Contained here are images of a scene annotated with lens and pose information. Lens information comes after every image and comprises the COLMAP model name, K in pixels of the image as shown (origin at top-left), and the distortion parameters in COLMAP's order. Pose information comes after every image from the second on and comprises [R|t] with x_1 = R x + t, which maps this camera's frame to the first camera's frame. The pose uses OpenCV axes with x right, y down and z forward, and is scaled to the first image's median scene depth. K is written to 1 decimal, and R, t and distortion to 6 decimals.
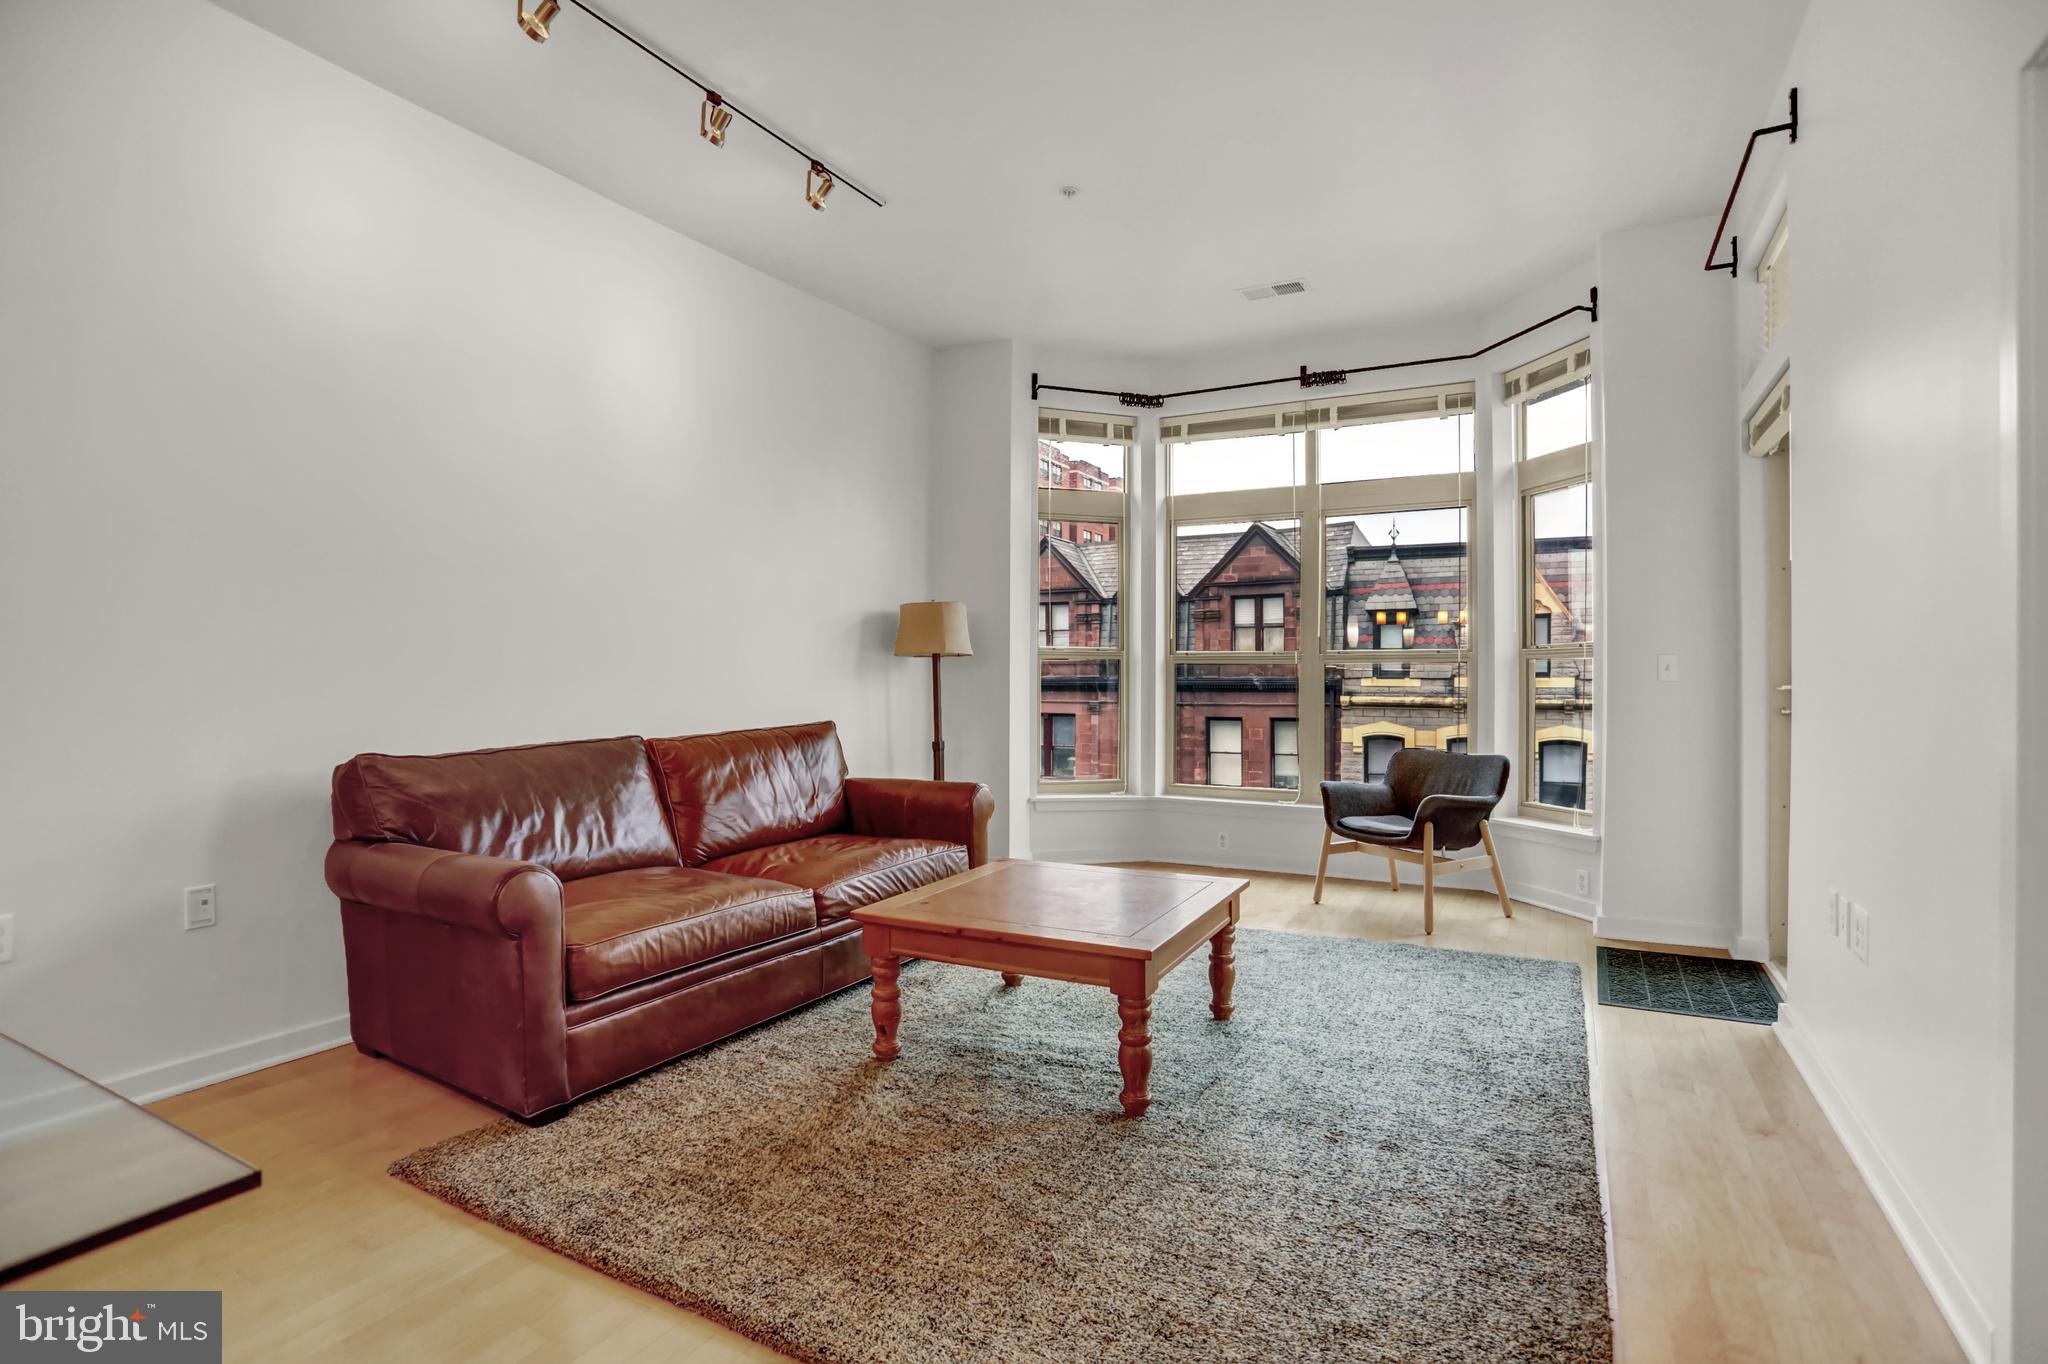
lens RADIAL K [[985.9, 0, 1031.3], [0, 985.9, 679.5], [0, 0, 1]] dist [-0.072414, 0.028485]
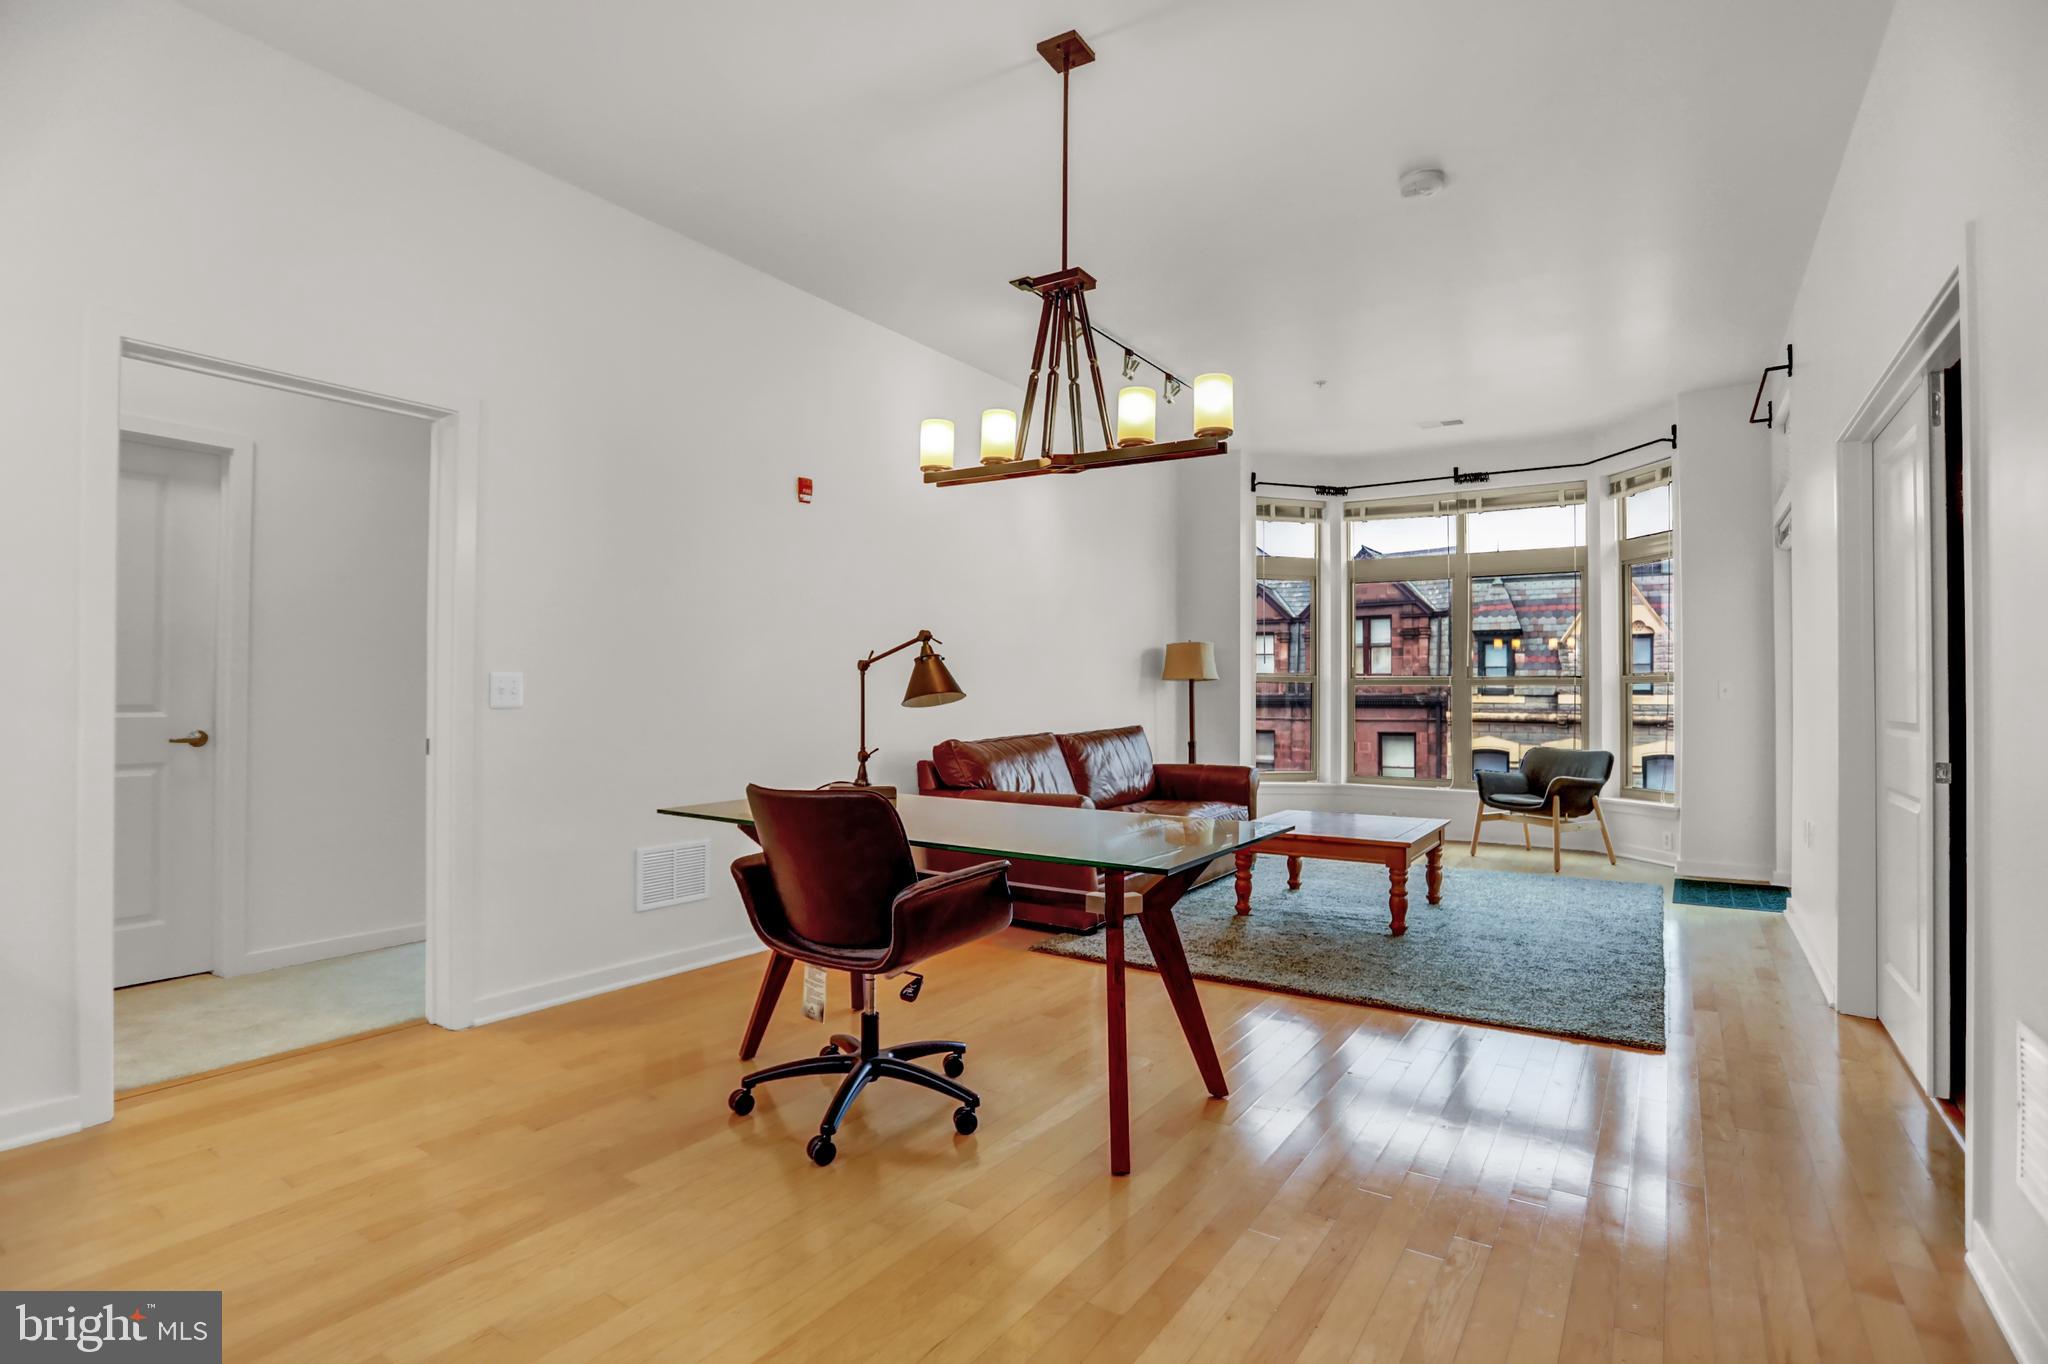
lens RADIAL K [[985.9, 0, 1031.3], [0, 985.9, 679.5], [0, 0, 1]] dist [-0.072414, 0.028485]
pose [[0.996429, 0.002687, -0.084391, -0.208150], [-0.003977, 0.999878, -0.015114, -0.002476], [0.084340, 0.015395, 0.996318, -0.419892]]
